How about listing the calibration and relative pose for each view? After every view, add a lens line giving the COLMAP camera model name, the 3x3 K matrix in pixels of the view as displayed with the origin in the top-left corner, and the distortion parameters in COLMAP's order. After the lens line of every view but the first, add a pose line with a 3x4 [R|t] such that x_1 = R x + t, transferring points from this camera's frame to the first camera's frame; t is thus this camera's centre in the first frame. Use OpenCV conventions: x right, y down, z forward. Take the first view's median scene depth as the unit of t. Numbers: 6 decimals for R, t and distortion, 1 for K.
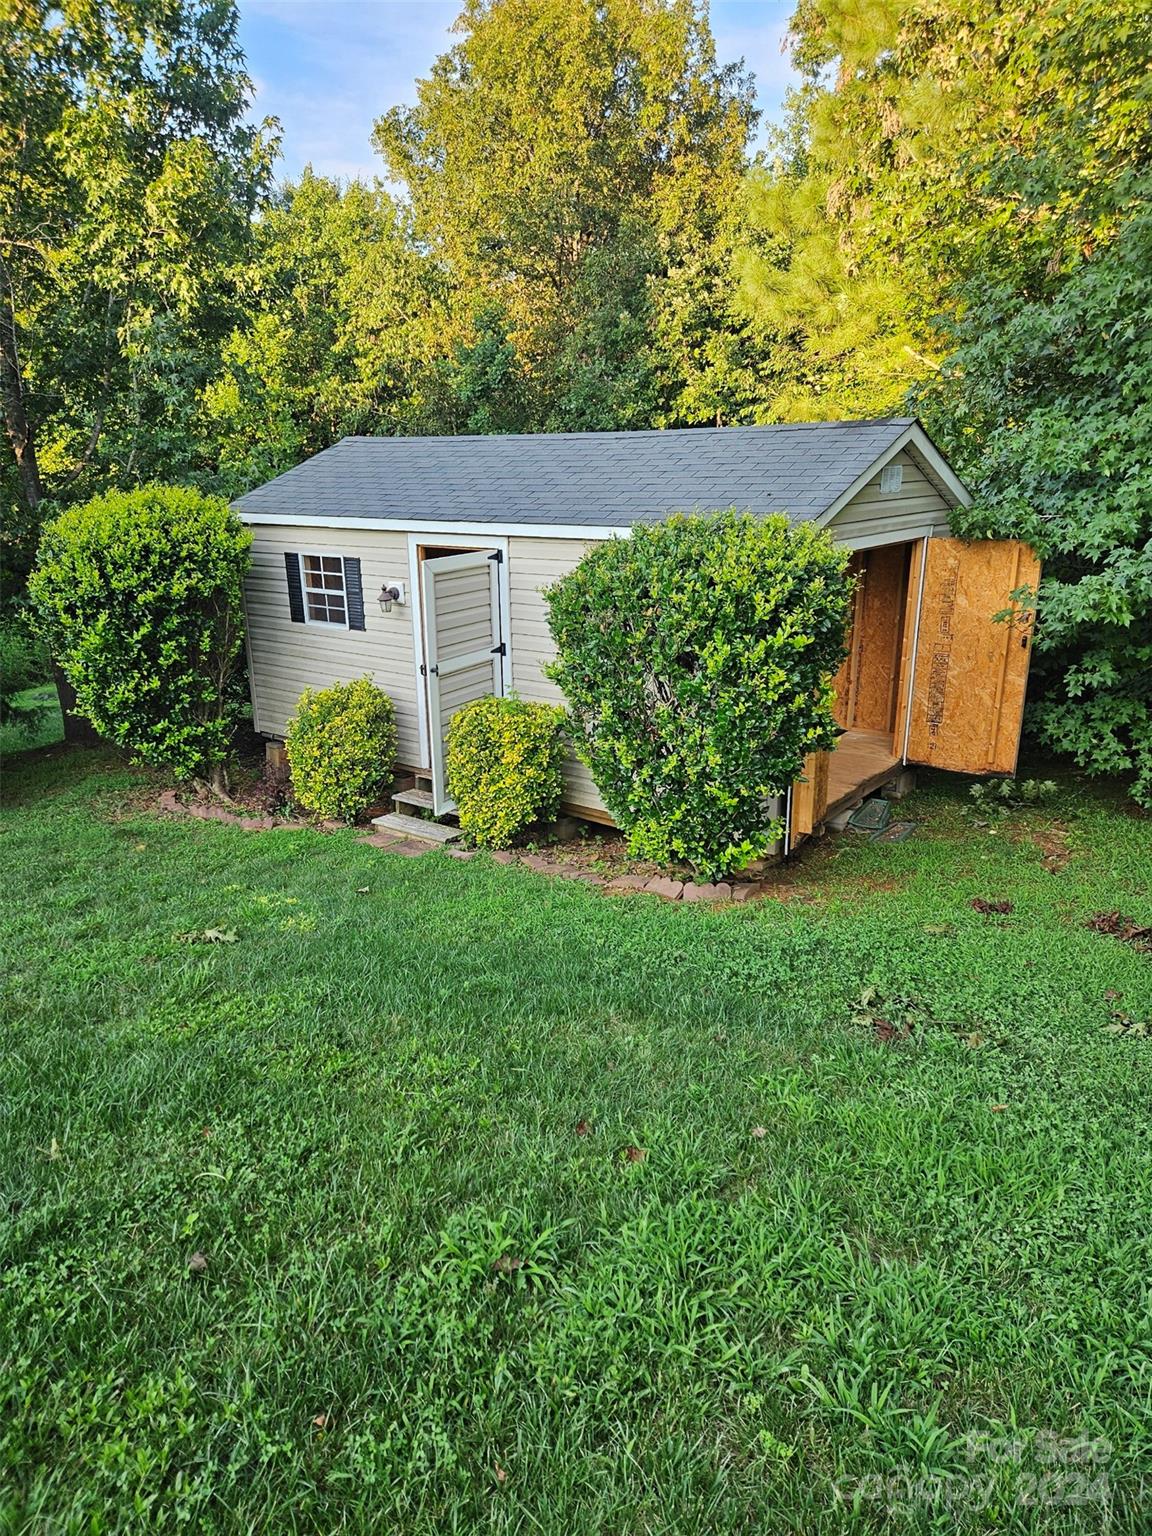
lens RADIAL K [[1038.0, 0, 577.9], [0, 1038.0, 763.7], [0, 0, 1]] dist [0.057446, -0.014670]
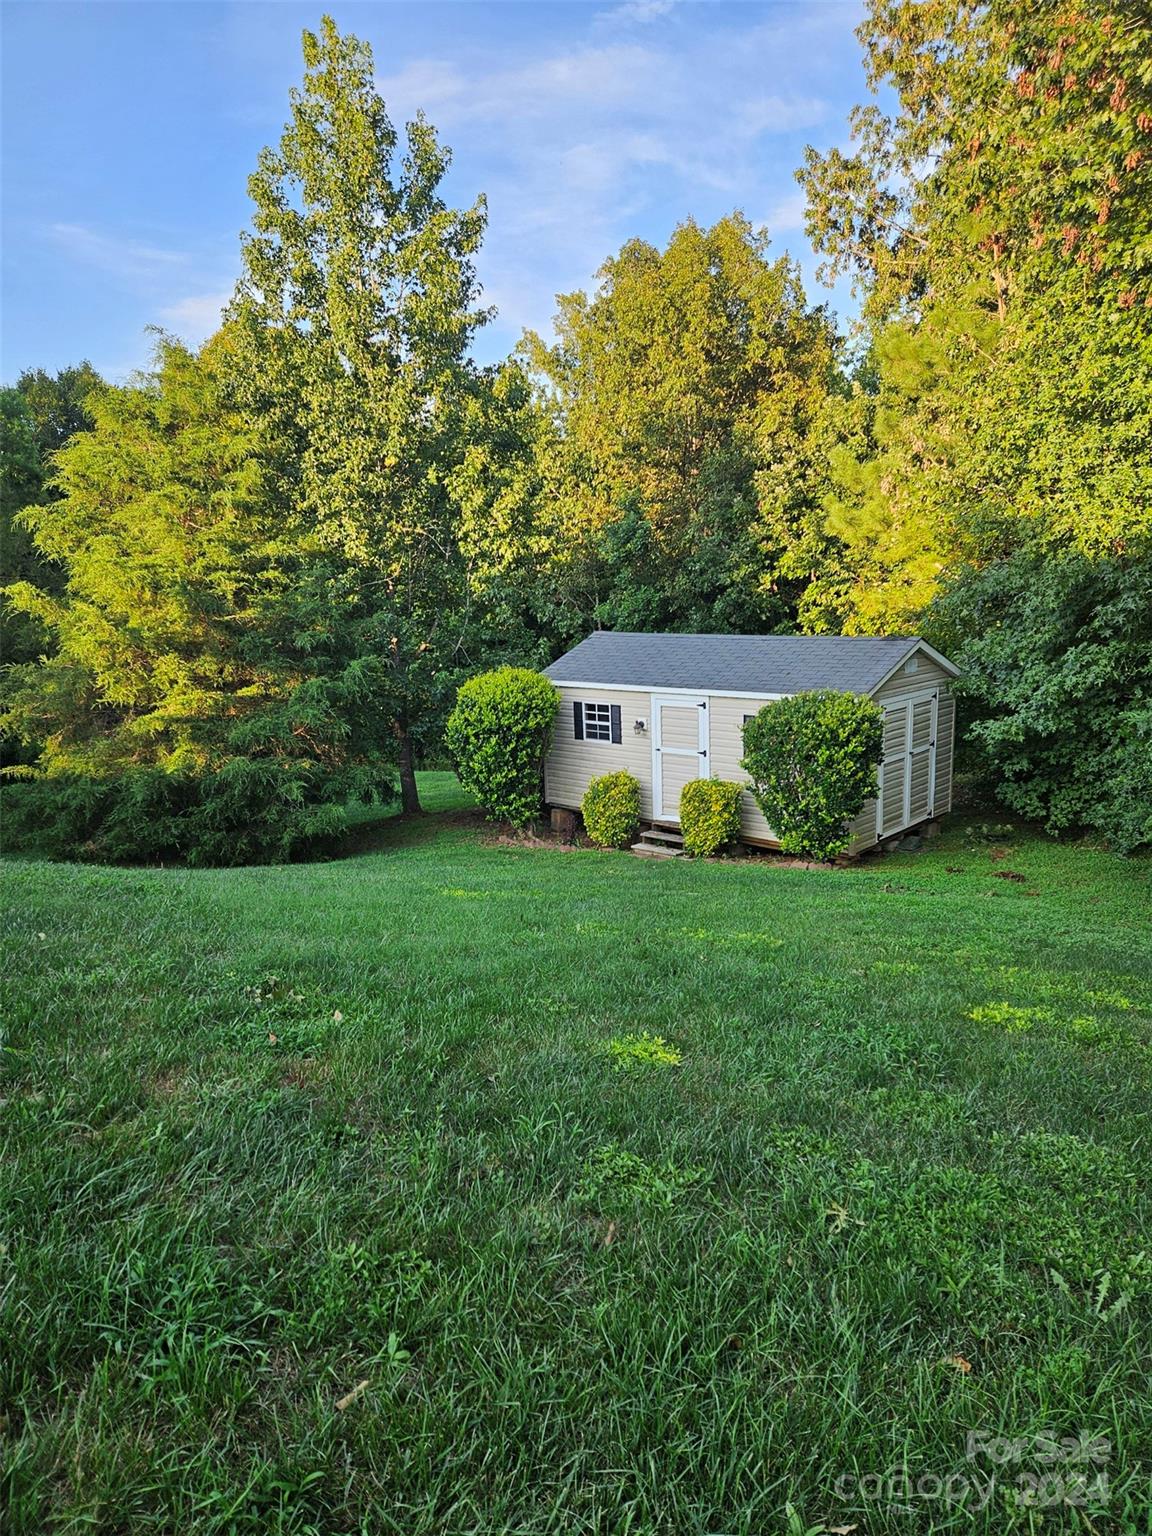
lens RADIAL K [[1038.0, 0, 580.2], [0, 1038.0, 770.8], [0, 0, 1]] dist [0.057446, -0.014670]
pose [[0.996380, -0.003543, -0.084937, -0.130072], [-0.004547, 0.995480, -0.094864, 0.094833], [0.084889, 0.094907, 0.991860, -0.837018]]
